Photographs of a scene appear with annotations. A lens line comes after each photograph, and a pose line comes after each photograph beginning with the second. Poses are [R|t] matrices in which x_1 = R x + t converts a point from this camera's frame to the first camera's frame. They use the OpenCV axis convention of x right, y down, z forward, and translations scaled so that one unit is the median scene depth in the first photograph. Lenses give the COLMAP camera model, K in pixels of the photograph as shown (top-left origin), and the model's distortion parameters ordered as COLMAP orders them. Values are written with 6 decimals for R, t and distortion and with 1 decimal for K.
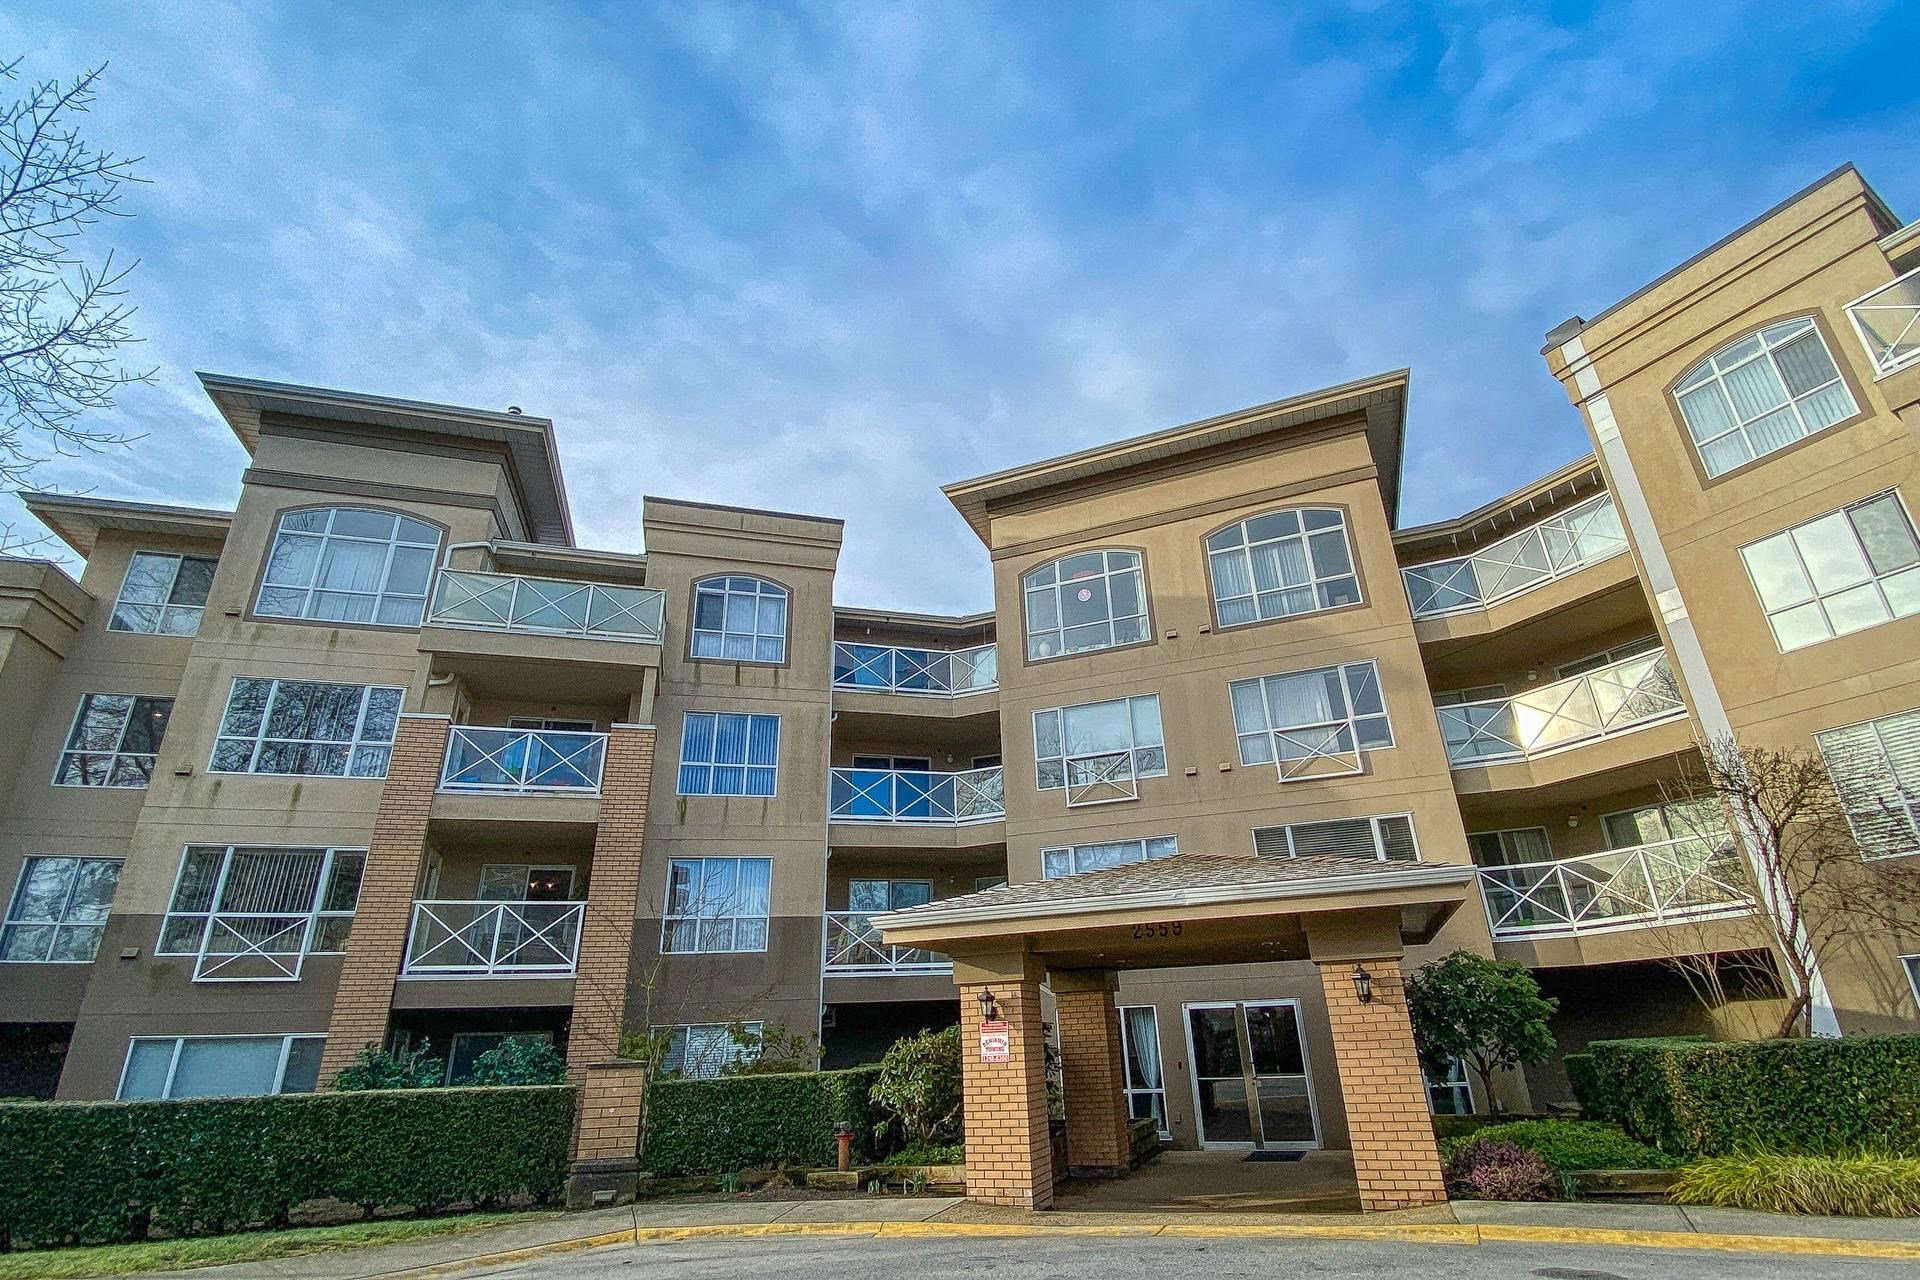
lens RADIAL K [[926.3, 0, 960.0], [0, 926.3, 640.0], [0, 0, 1]] dist [0.004171, -0.017466]
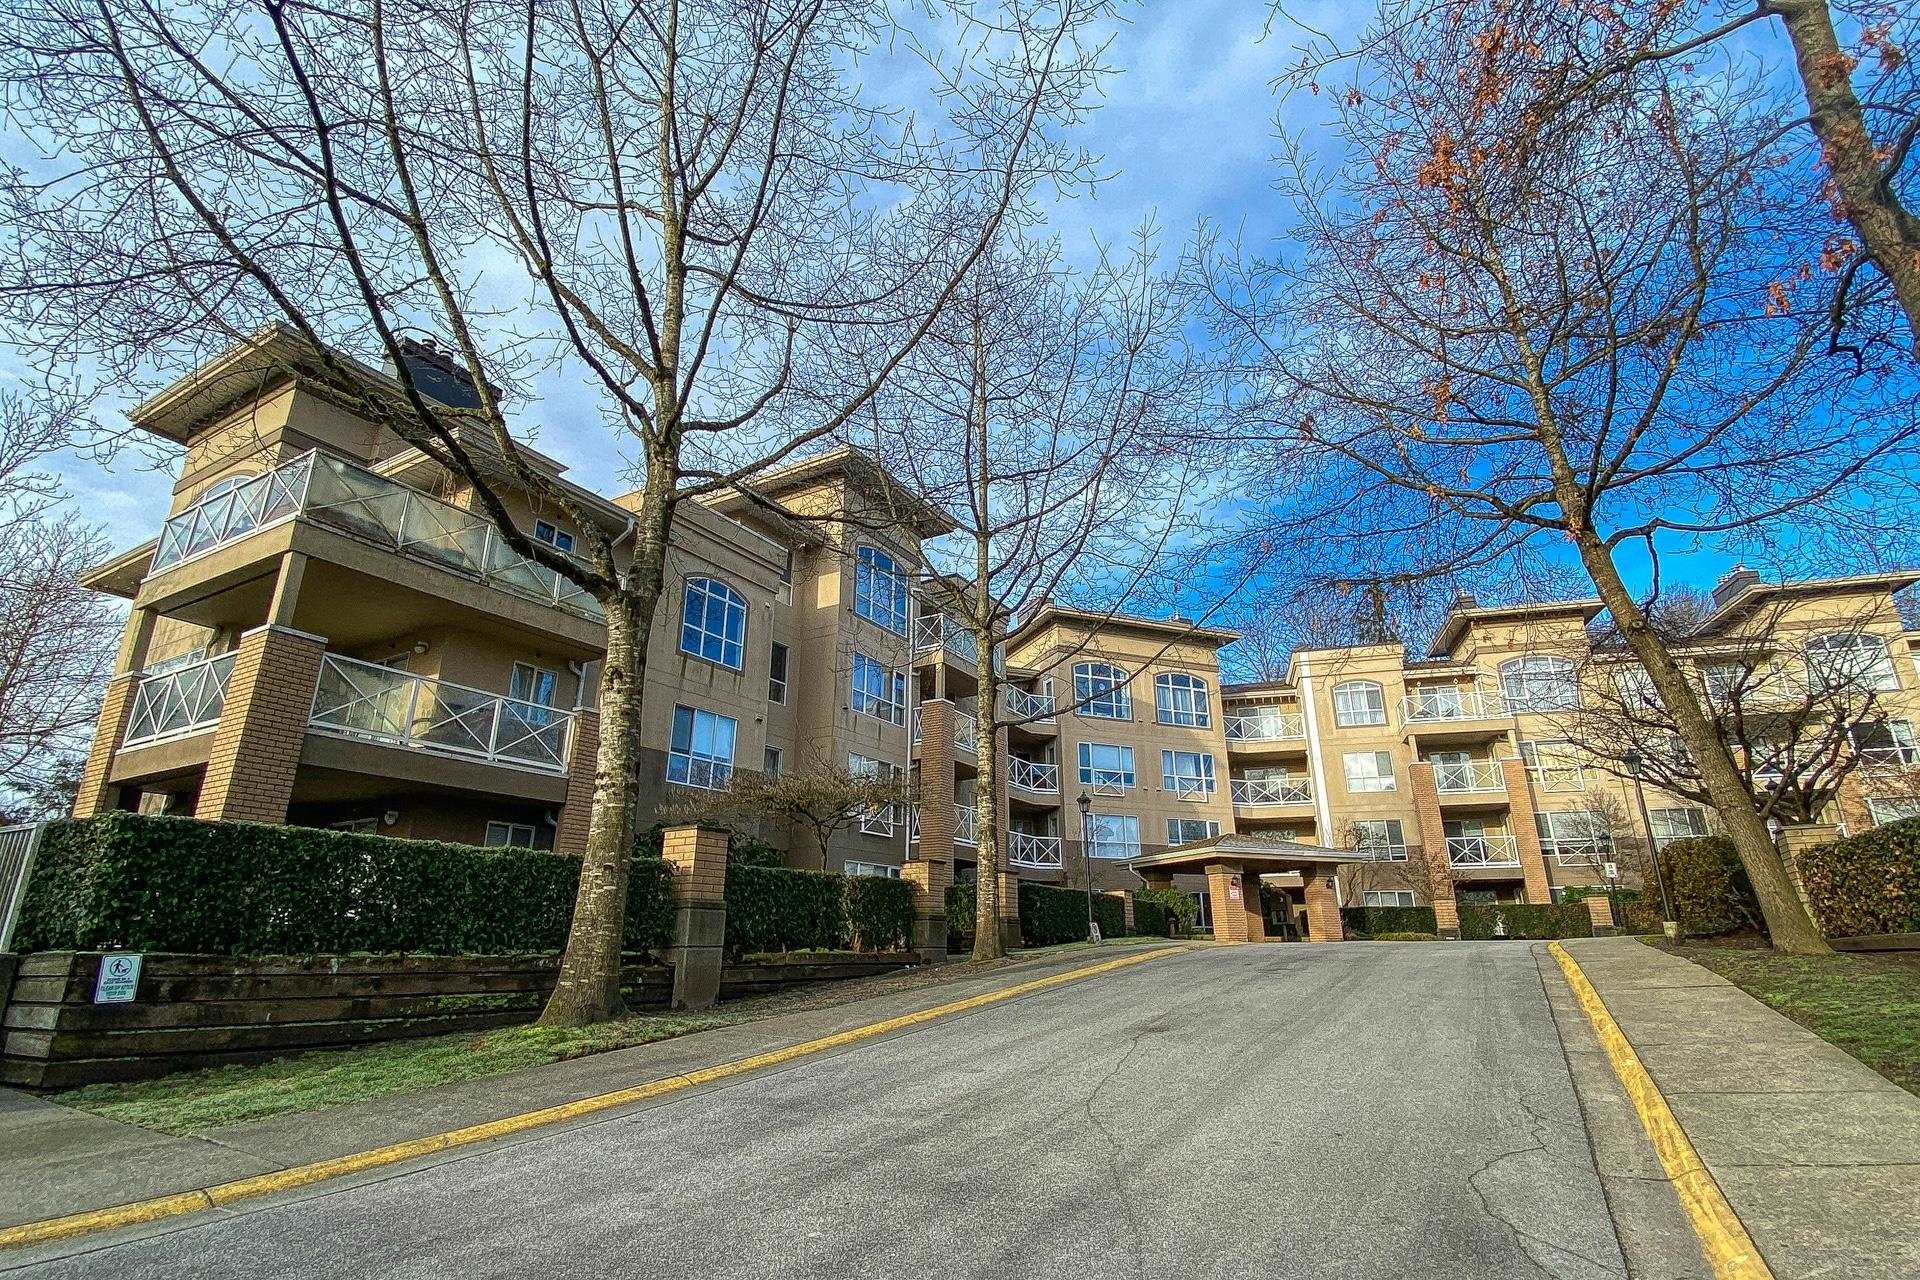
lens RADIAL K [[926.3, 0, 960.0], [0, 926.3, 640.0], [0, 0, 1]] dist [0.004171, -0.017466]
pose [[0.712967, 0.252511, 0.654153, -1.638999], [-0.298566, 0.953436, -0.042629, 0.035249], [-0.634458, -0.164915, 0.755160, -0.315203]]
